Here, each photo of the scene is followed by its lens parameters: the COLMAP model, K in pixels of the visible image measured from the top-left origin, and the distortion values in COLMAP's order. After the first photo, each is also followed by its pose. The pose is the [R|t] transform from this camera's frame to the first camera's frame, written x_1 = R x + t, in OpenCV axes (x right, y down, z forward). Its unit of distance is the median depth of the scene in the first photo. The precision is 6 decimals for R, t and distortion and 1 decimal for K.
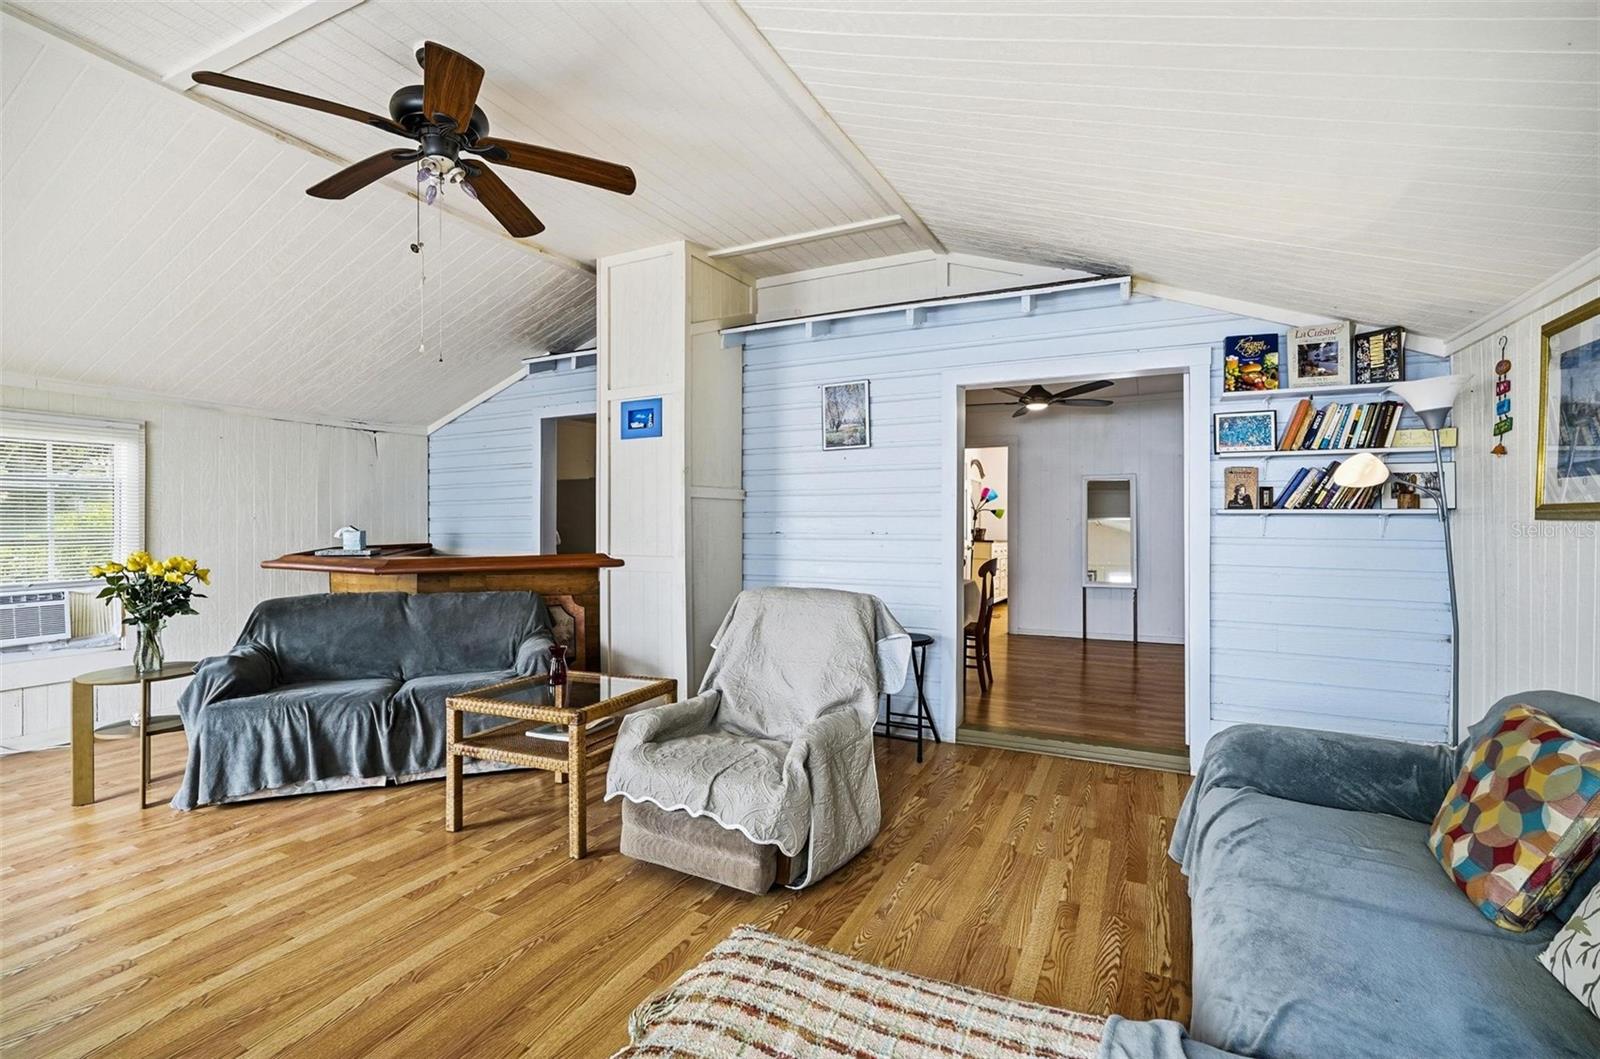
lens RADIAL K [[716.4, 0, 806.1], [0, 716.4, 526.0], [0, 0, 1]] dist [-0.005079, 0.001160]
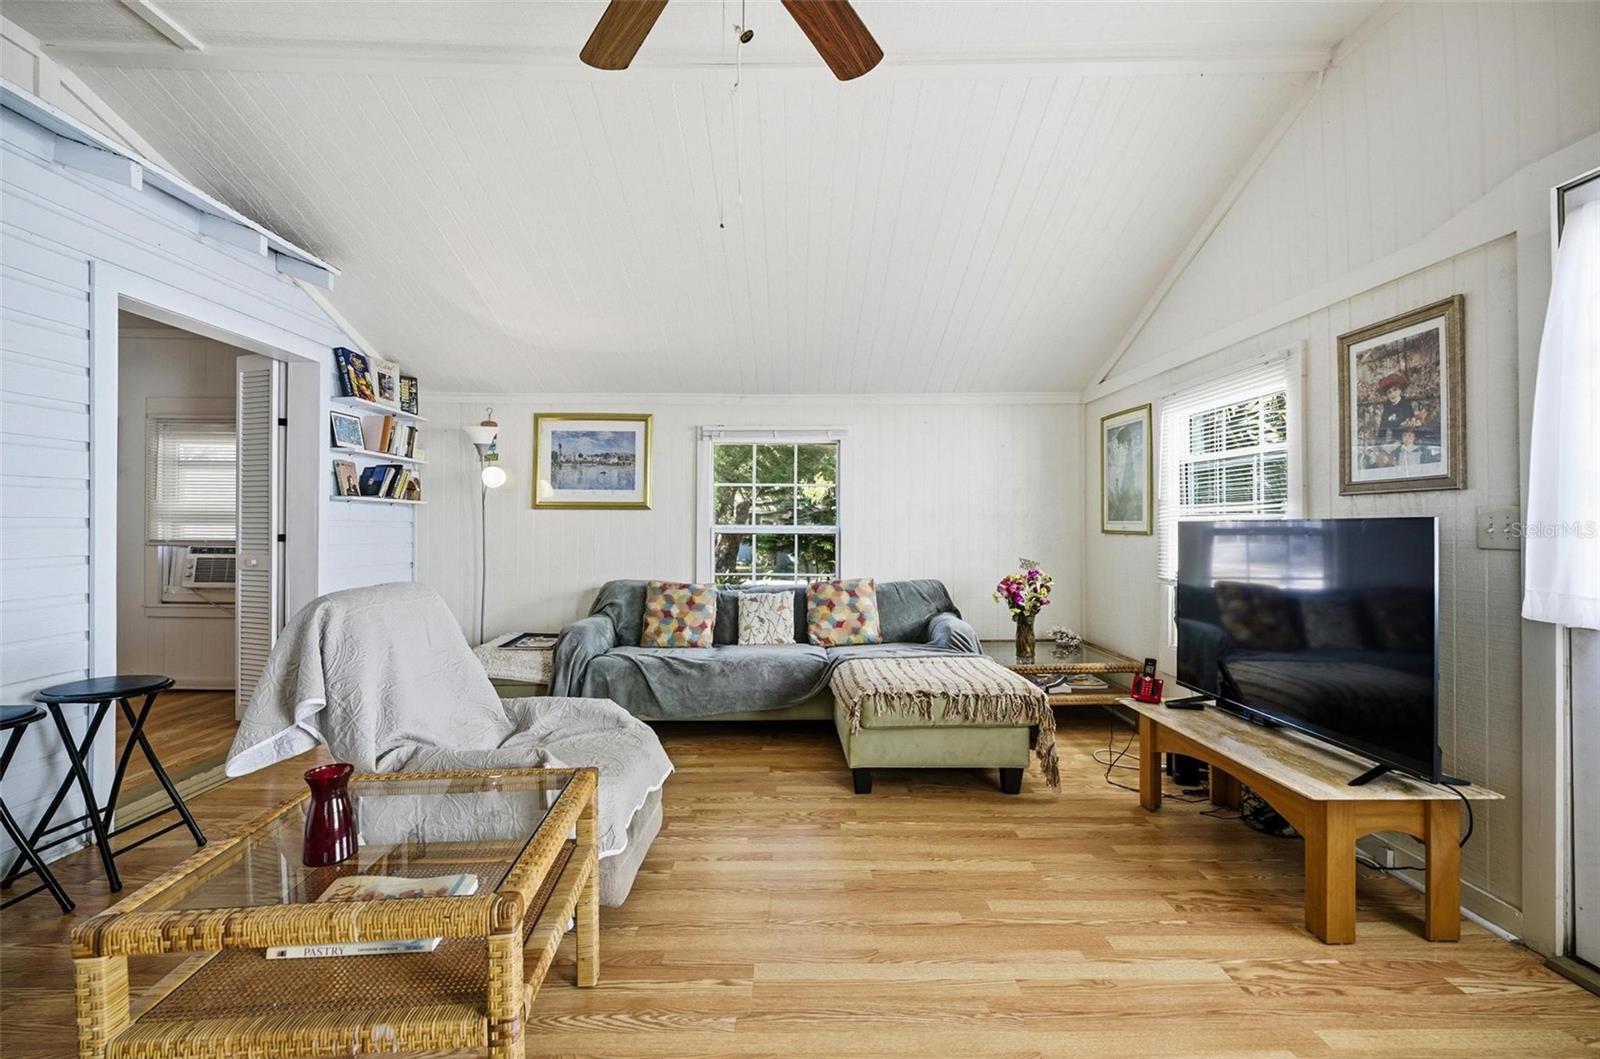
lens RADIAL K [[717.1, 0, 793.9], [0, 717.1, 519.8], [0, 0, 1]] dist [-0.015857, 0.010728]
pose [[-0.442571, 0.002548, 0.896730, -0.780668], [0.002042, 0.999996, -0.001833, 0.019152], [-0.896731, 0.001019, -0.442575, 0.866671]]
